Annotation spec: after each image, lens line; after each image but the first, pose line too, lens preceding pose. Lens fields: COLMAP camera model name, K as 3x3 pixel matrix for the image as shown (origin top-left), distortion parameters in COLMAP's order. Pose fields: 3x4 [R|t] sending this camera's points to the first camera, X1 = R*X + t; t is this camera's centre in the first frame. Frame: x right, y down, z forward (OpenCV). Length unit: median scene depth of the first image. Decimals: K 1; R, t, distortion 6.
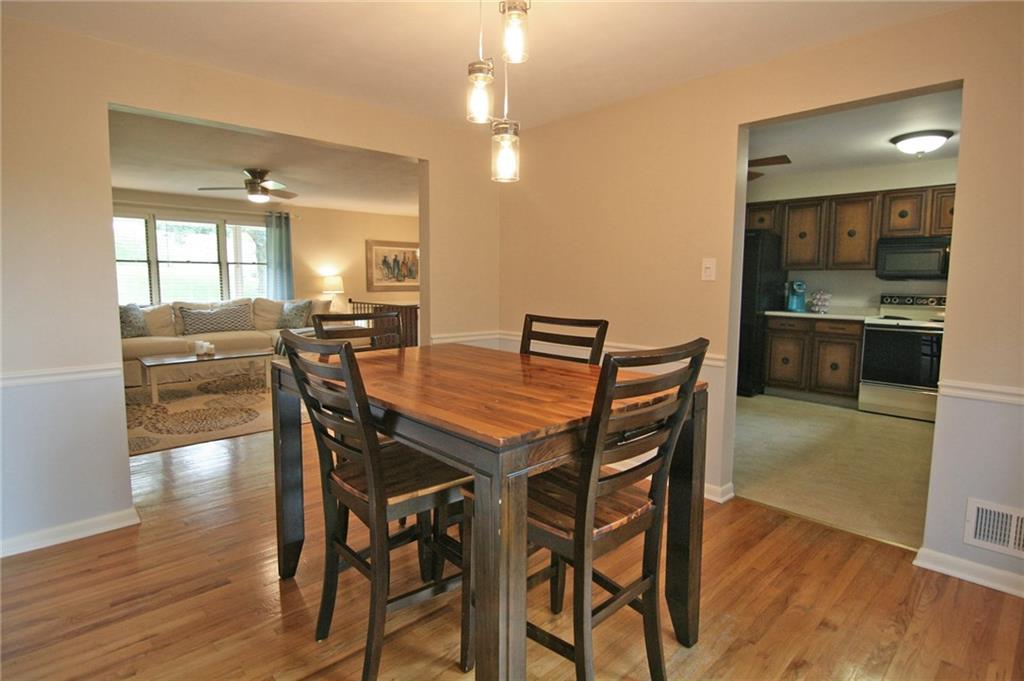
lens RADIAL K [[528.5, 0, 506.4], [0, 528.5, 330.4], [0, 0, 1]] dist [-0.016551, -0.002254]
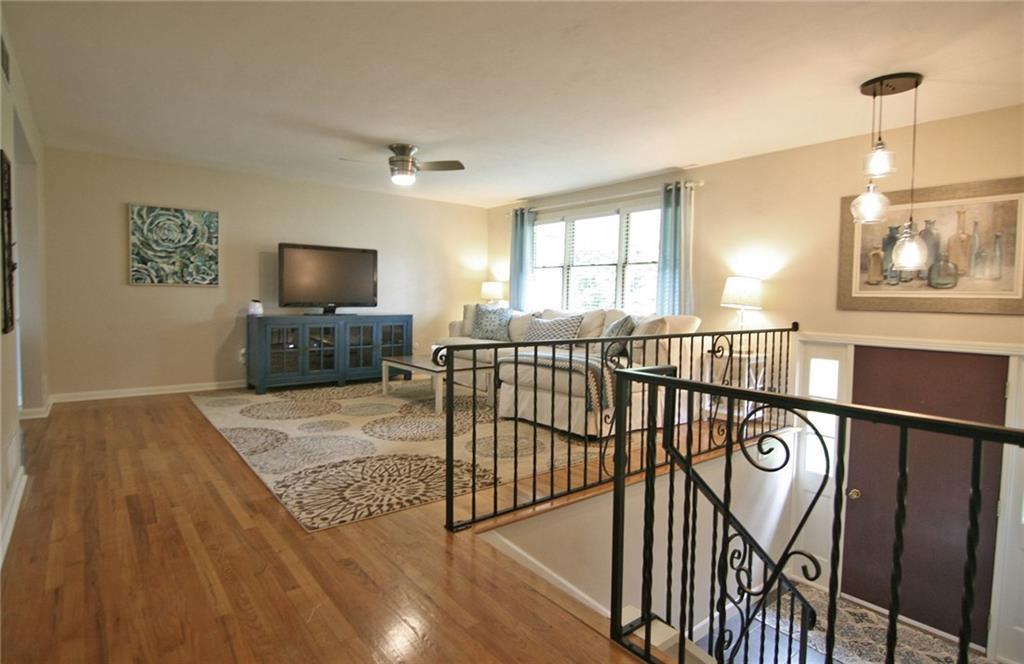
lens RADIAL K [[543.4, 0, 509.9], [0, 543.4, 326.8], [0, 0, 1]] dist [-0.023621, 0.000083]
pose [[-0.079842, 0.045396, -0.995773, 0.264135], [-0.119181, 0.991362, 0.054751, -0.058425], [0.989657, 0.123048, -0.073742, 0.872602]]
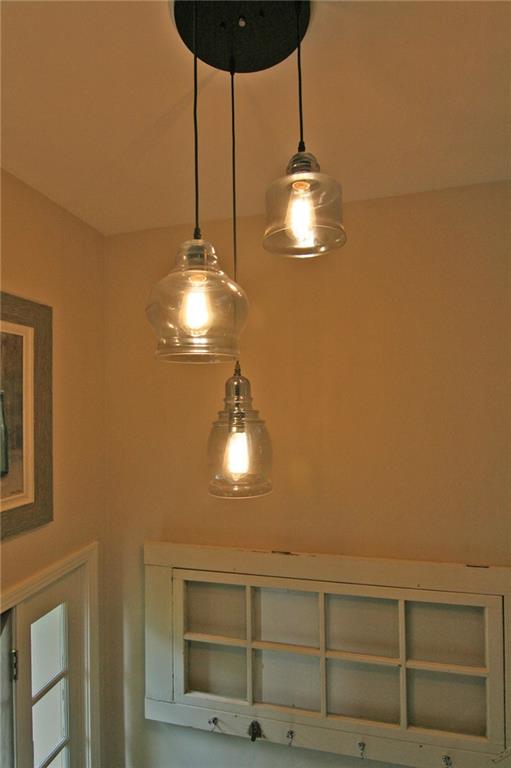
lens RADIAL K [[418.4, 0, 254.6], [0, 418.4, 383.5], [0, 0, 1]] dist [-0.022824, -0.001992]
pose [[0.835754, 0.004236, 0.549088, -0.223074], [0.080650, 0.988178, -0.130380, -0.129477], [-0.543149, 0.153249, 0.825533, 1.016403]]
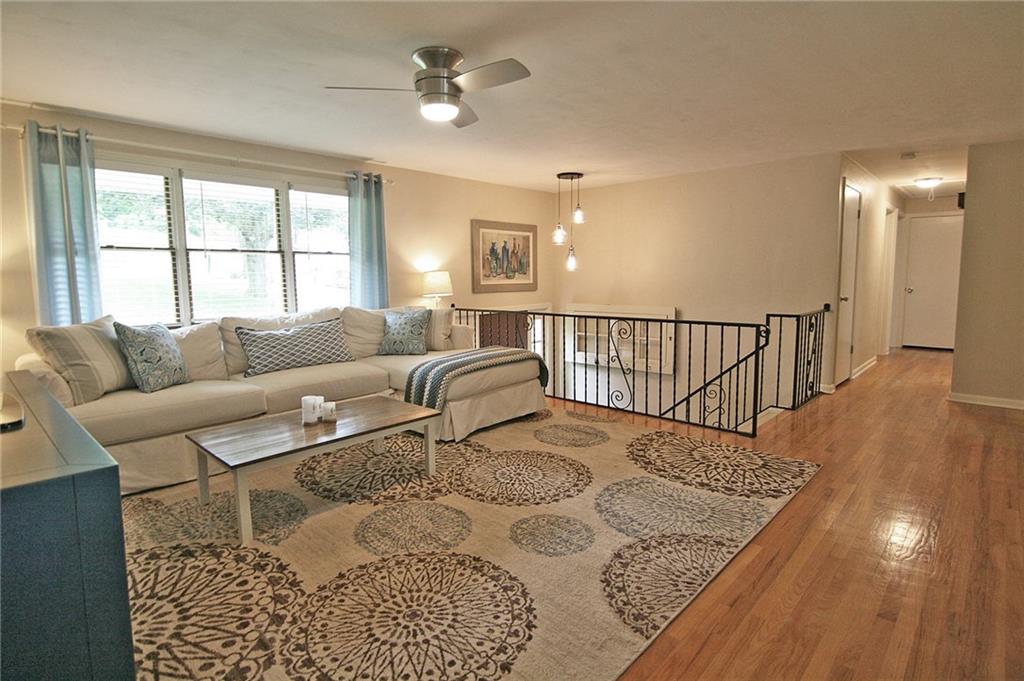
lens RADIAL K [[528.5, 0, 508.0], [0, 528.5, 331.4], [0, 0, 1]] dist [-0.016551, -0.002254]
pose [[0.997304, -0.027090, 0.068201, -0.309045], [0.026890, 0.999631, 0.003850, -0.028488], [-0.068280, -0.002005, 0.997664, 0.343699]]
